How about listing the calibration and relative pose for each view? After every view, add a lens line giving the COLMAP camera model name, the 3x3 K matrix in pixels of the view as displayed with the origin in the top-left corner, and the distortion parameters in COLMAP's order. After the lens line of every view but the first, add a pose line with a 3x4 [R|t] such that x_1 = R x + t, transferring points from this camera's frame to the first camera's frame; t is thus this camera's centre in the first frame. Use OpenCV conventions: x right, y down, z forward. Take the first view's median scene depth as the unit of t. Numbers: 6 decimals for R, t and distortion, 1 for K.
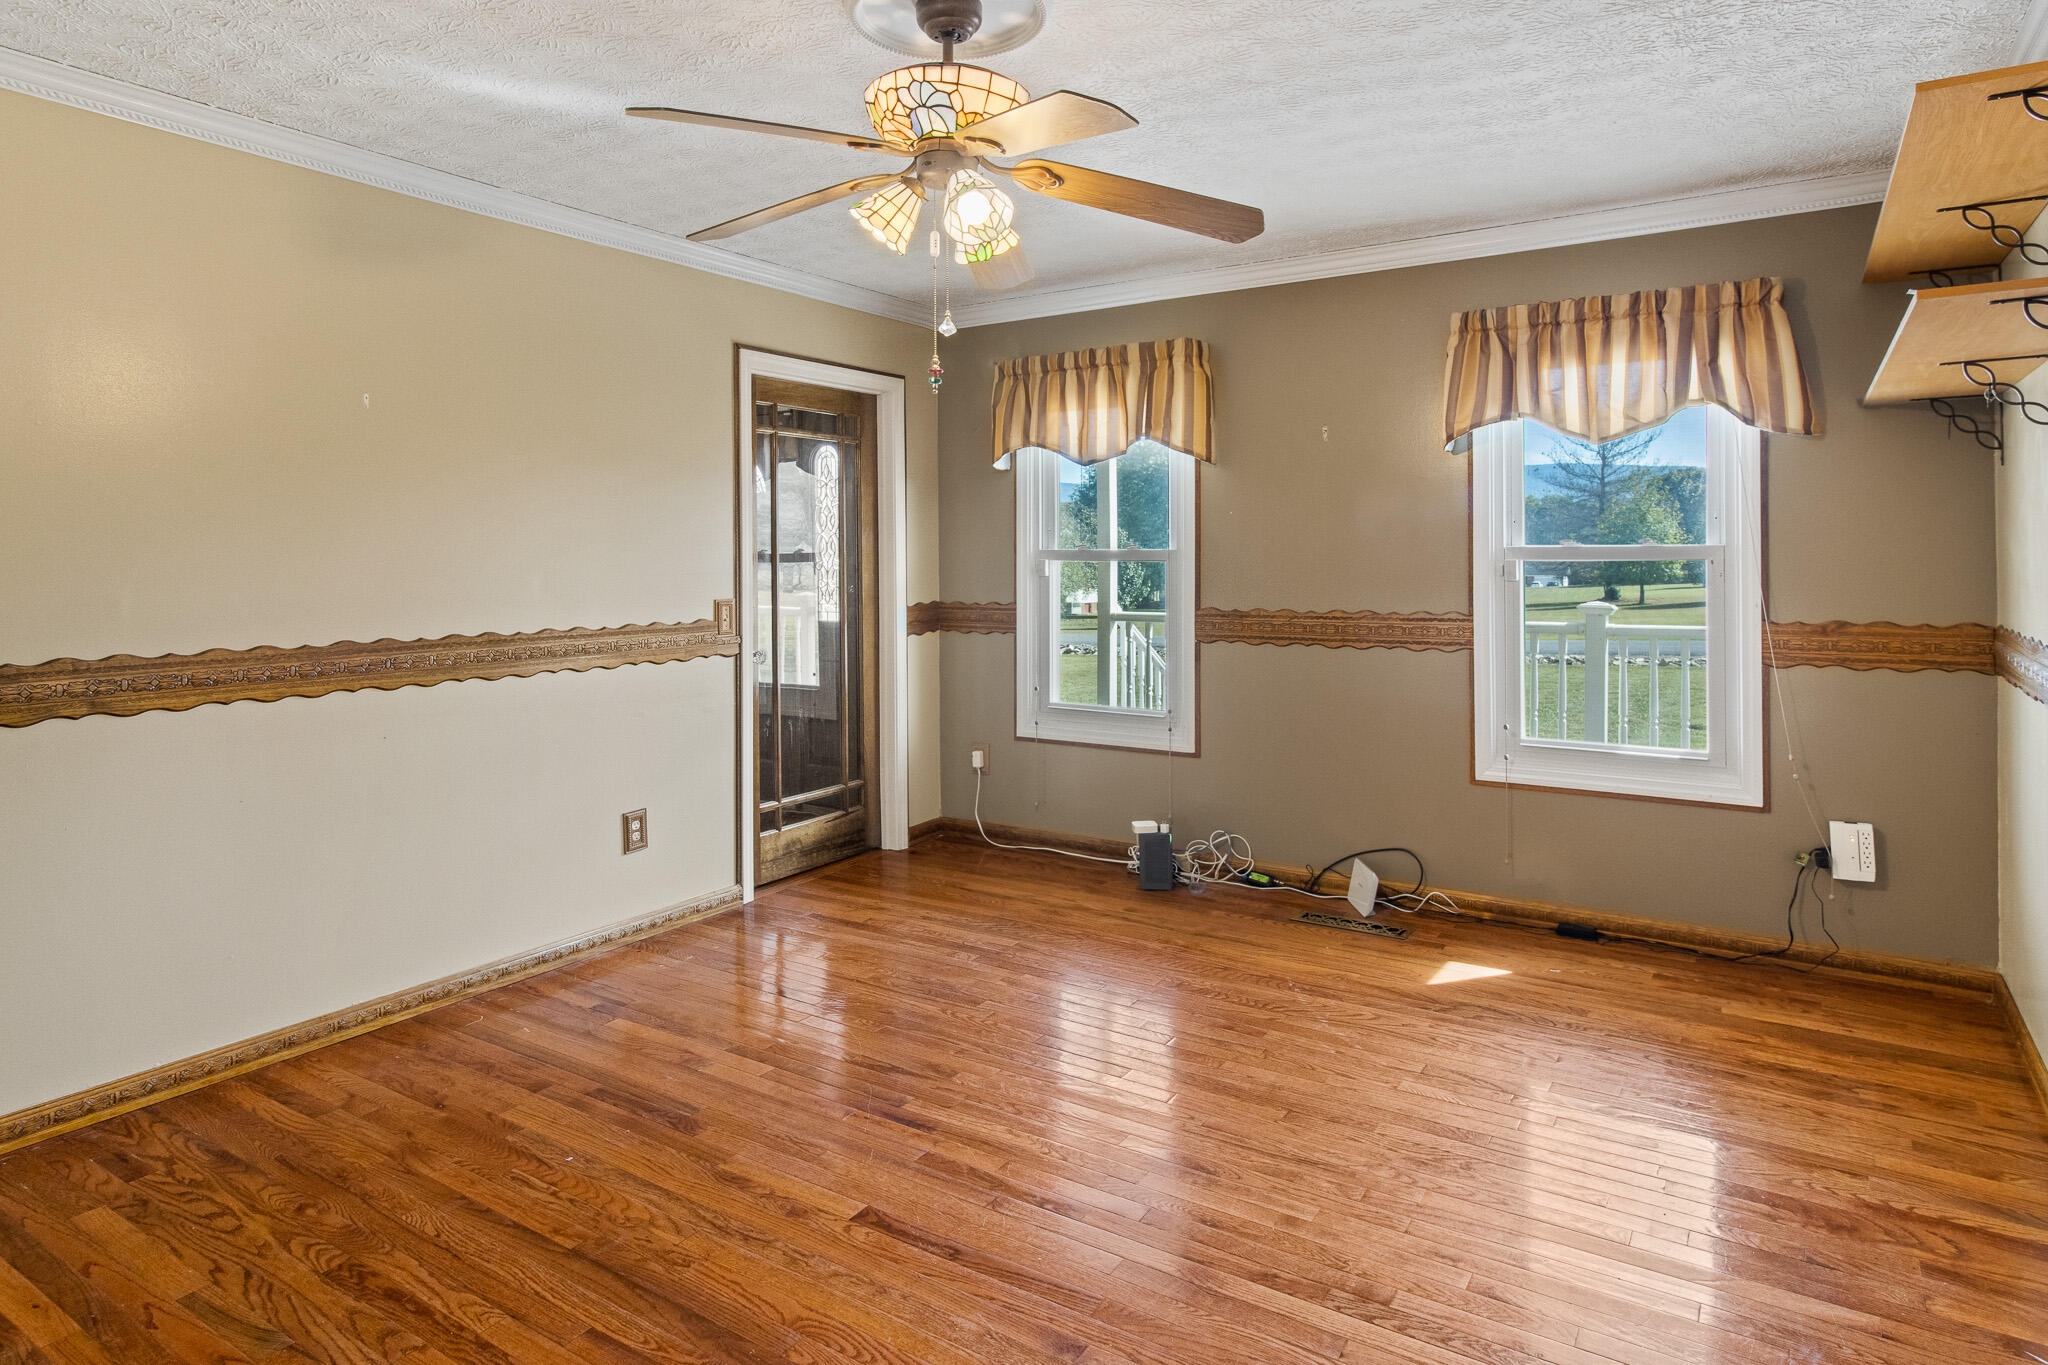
lens RADIAL K [[1175.0, 0, 1024.0], [0, 1175.0, 682.5], [0, 0, 1]] dist [-0.004954, -0.000385]
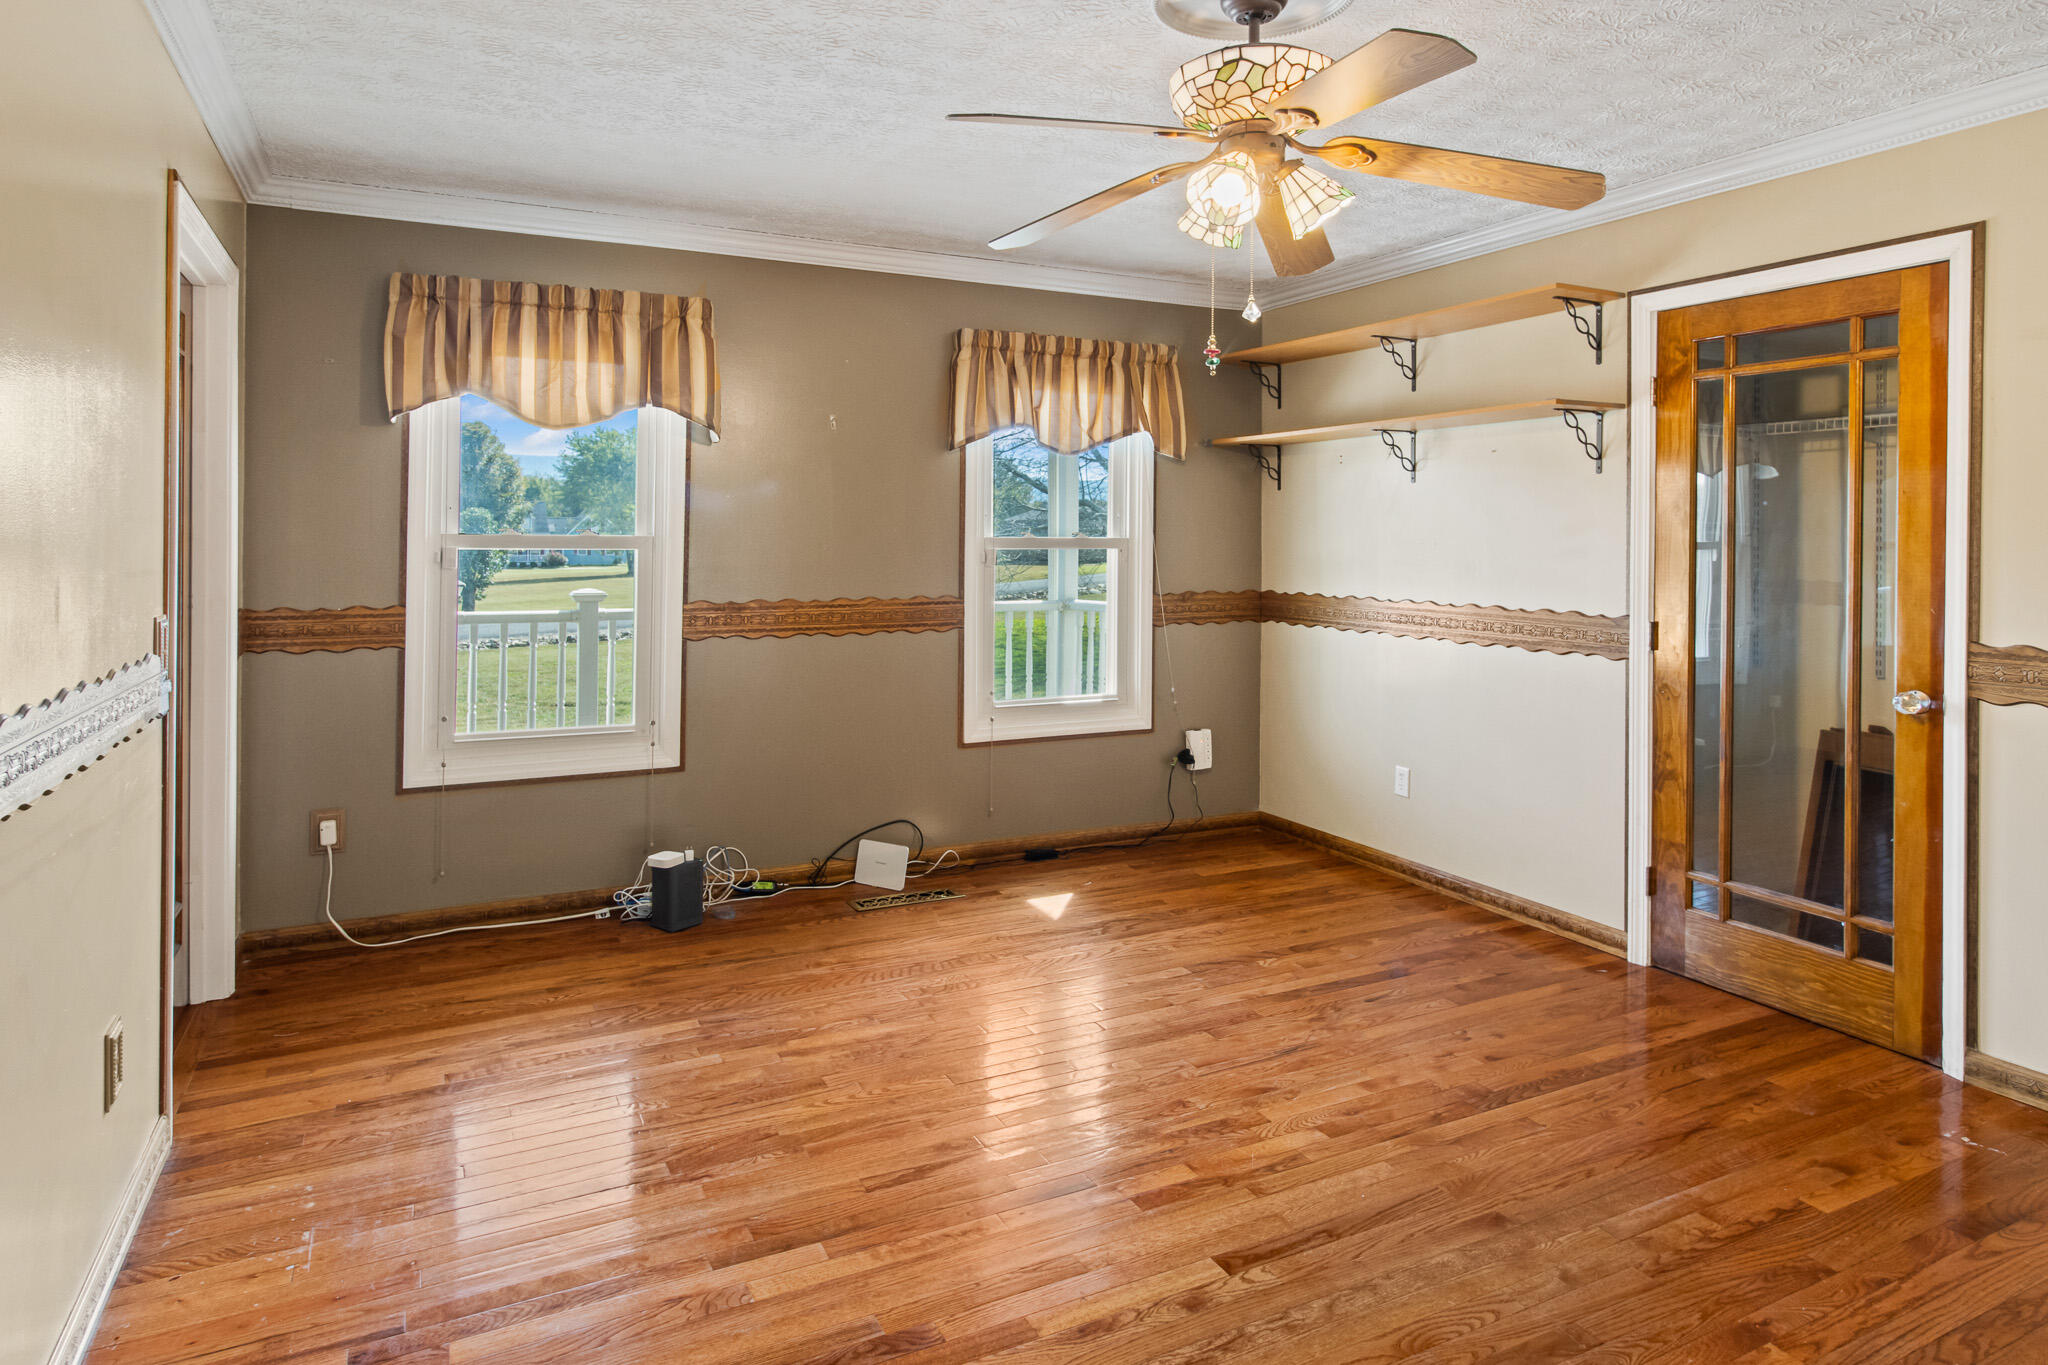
lens RADIAL K [[1195.7, 0, 1023.2], [0, 1195.7, 650.3], [0, 0, 1]] dist [0.017327, -0.000341]
pose [[0.503861, -0.073744, 0.860631, -0.576801], [0.087973, 0.995549, 0.033800, -0.040306], [-0.859293, 0.058682, 0.508106, 0.368746]]
